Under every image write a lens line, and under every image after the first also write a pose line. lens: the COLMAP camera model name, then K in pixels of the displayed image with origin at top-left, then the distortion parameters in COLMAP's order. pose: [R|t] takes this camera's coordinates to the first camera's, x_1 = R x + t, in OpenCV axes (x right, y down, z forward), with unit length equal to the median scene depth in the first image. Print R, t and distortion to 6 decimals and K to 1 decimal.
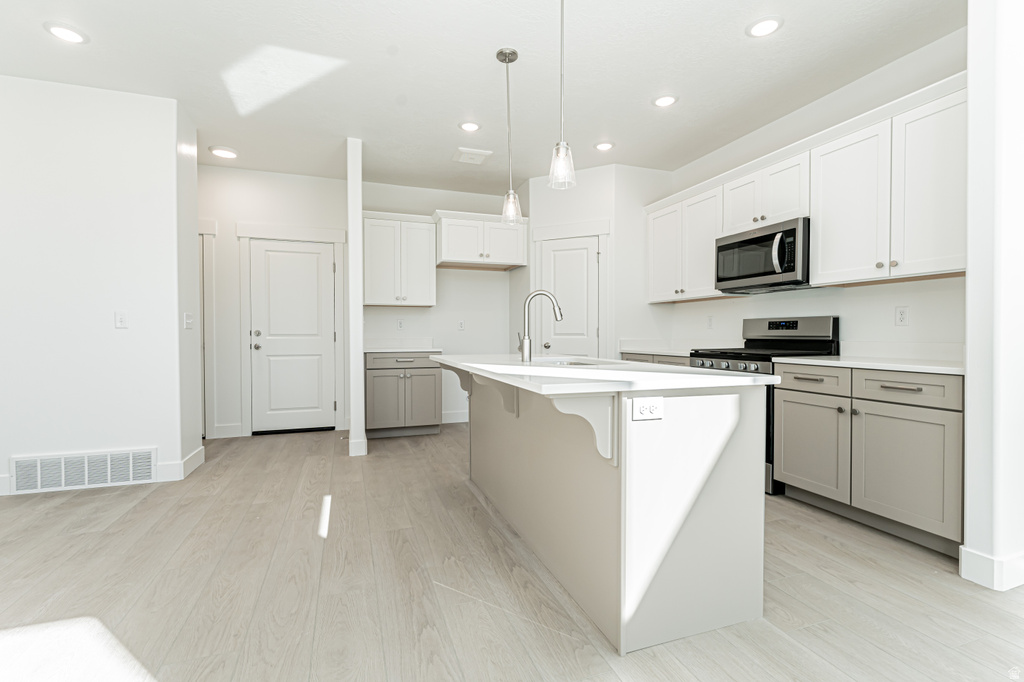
lens RADIAL K [[462.8, 0, 511.6], [0, 462.8, 341.6], [0, 0, 1]] dist [-0.002460, -0.000127]
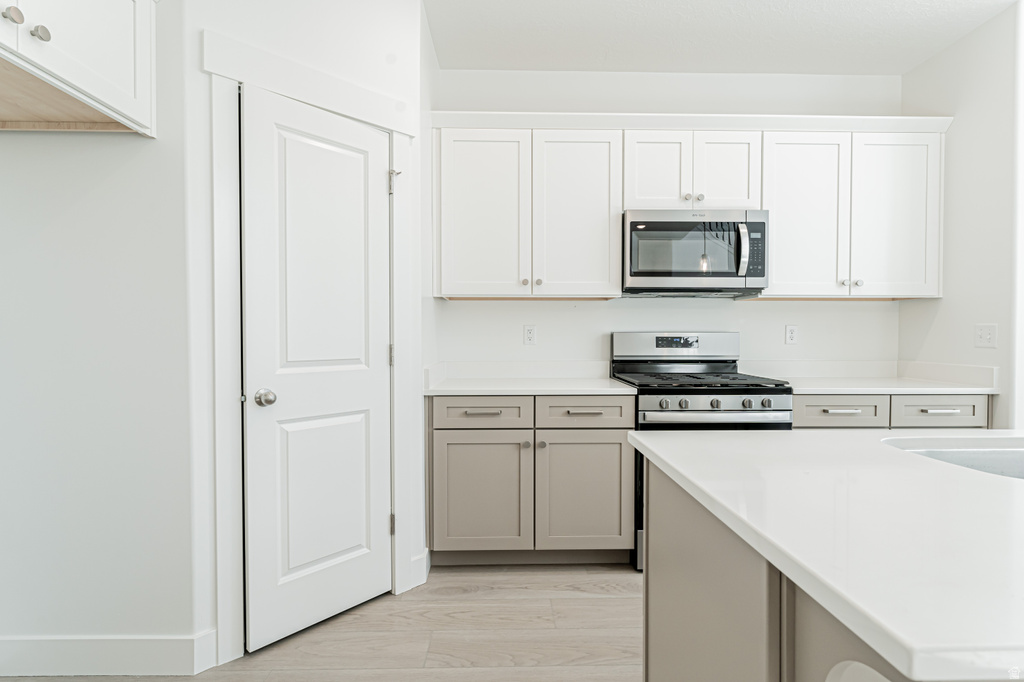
lens RADIAL K [[487.0, 0, 522.3], [0, 487.0, 344.7], [0, 0, 1]] dist [-0.005934, -0.000650]
pose [[0.328168, -0.019399, 0.944420, -0.289857], [0.013006, 0.999787, 0.016017, -0.049423], [-0.944530, 0.007027, 0.328351, 1.023235]]
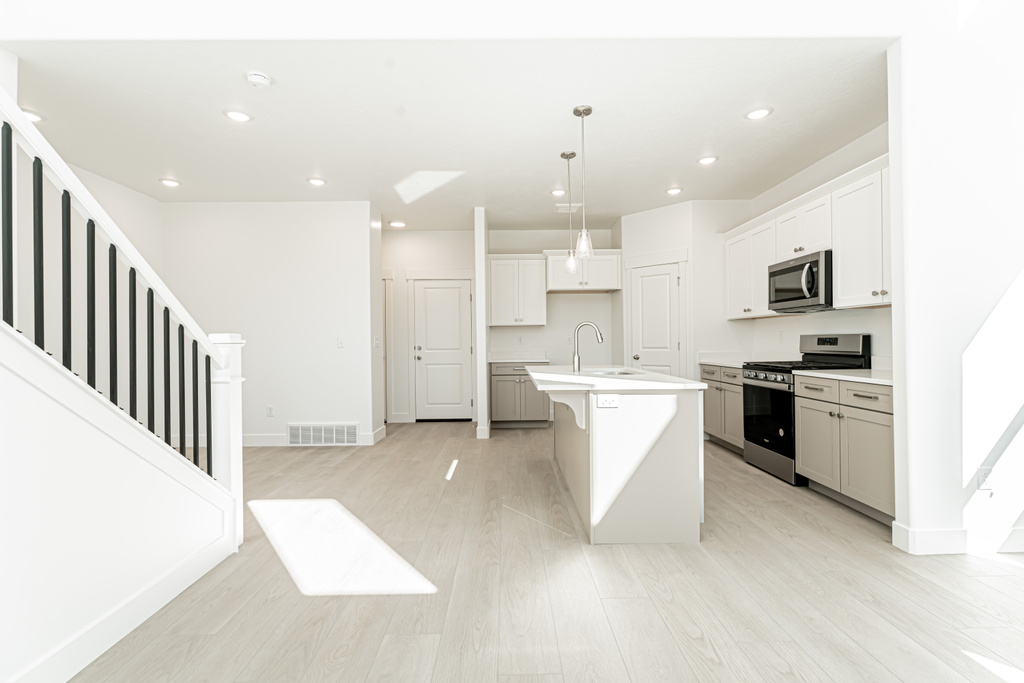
lens RADIAL K [[469.2, 0, 512.6], [0, 469.2, 343.0], [0, 0, 1]] dist [-0.010027, -0.000738]
pose [[0.946374, -0.008001, -0.322975, 0.238883], [0.004467, 0.999922, -0.011682, -0.022438], [0.323043, 0.009613, 0.946335, -0.337135]]
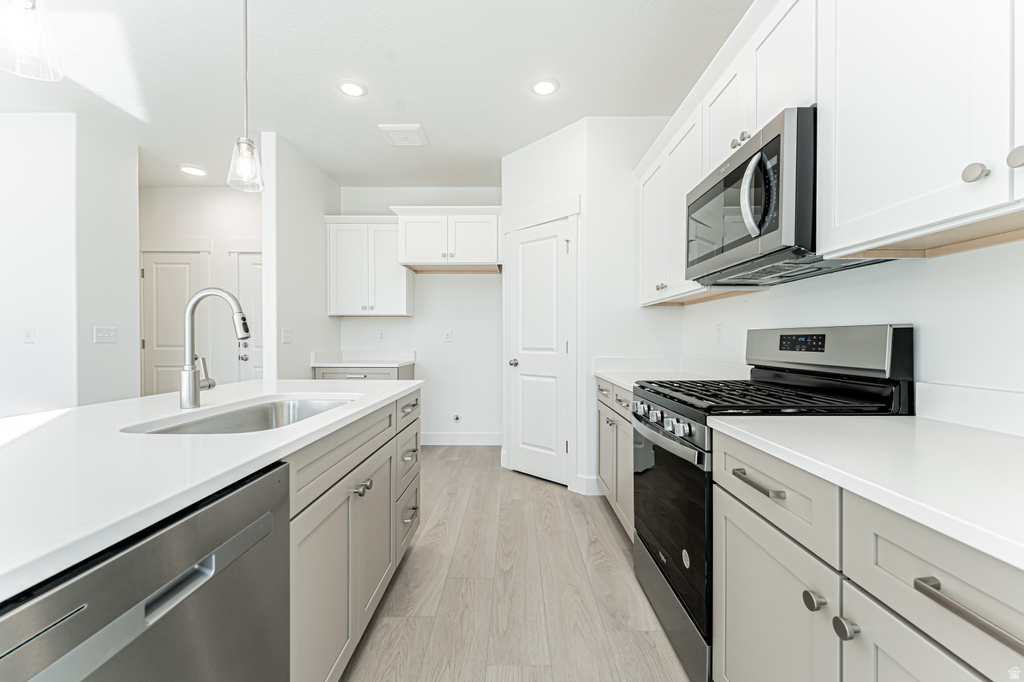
lens RADIAL K [[411.0, 0, 516.8], [0, 411.0, 341.8], [0, 0, 1]] dist [-0.003569, 0.000097]
pose [[0.942429, 0.004558, -0.334376, 0.461476], [-0.007633, 0.999940, -0.007884, -0.031463], [0.334320, 0.009983, 0.942407, 0.485903]]
